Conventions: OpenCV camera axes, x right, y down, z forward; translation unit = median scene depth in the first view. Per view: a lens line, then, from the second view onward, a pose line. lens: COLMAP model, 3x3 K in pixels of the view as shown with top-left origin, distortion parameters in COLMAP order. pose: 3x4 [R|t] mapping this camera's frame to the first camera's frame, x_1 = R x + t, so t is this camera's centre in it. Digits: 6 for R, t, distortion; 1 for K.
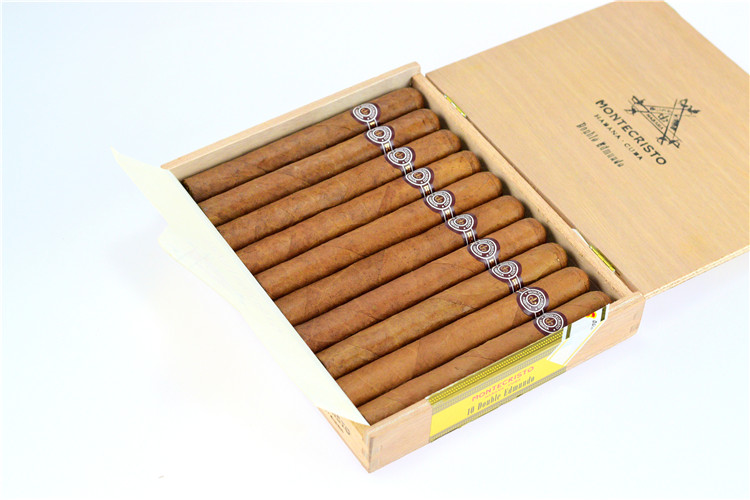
lens RADIAL K [[1757.0, 0, 374.7], [0, 1757.0, 253.0], [0, 0, 1]] dist [0.103838, 0.000000]
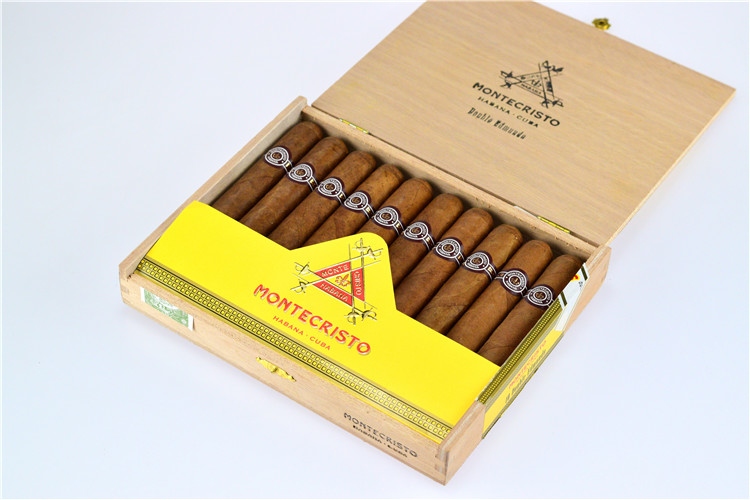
lens RADIAL K [[1757.0, 0, 378.7], [0, 1757.0, 247.5], [0, 0, 1]] dist [0.103838, 0.000000]
pose [[0.919723, -0.294225, 0.259886, -0.244816], [0.290384, 0.955387, 0.053968, -0.070784], [-0.264171, 0.025831, 0.964130, -0.003698]]
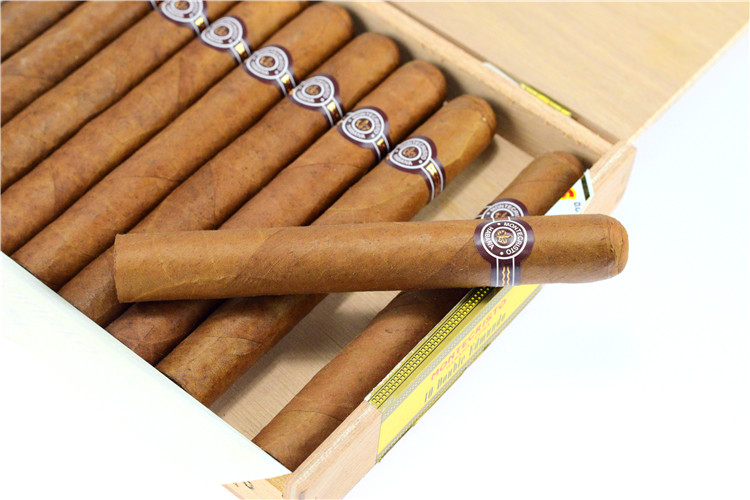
lens RADIAL K [[1757.0, 0, 370.9], [0, 1757.0, 253.0], [0, 0, 1]] dist [0.103838, 0.000000]
pose [[0.951194, -0.236455, 0.198289, -0.068496], [0.212915, 0.967984, 0.132942, -0.040400], [-0.223375, -0.084235, 0.971086, 0.381204]]
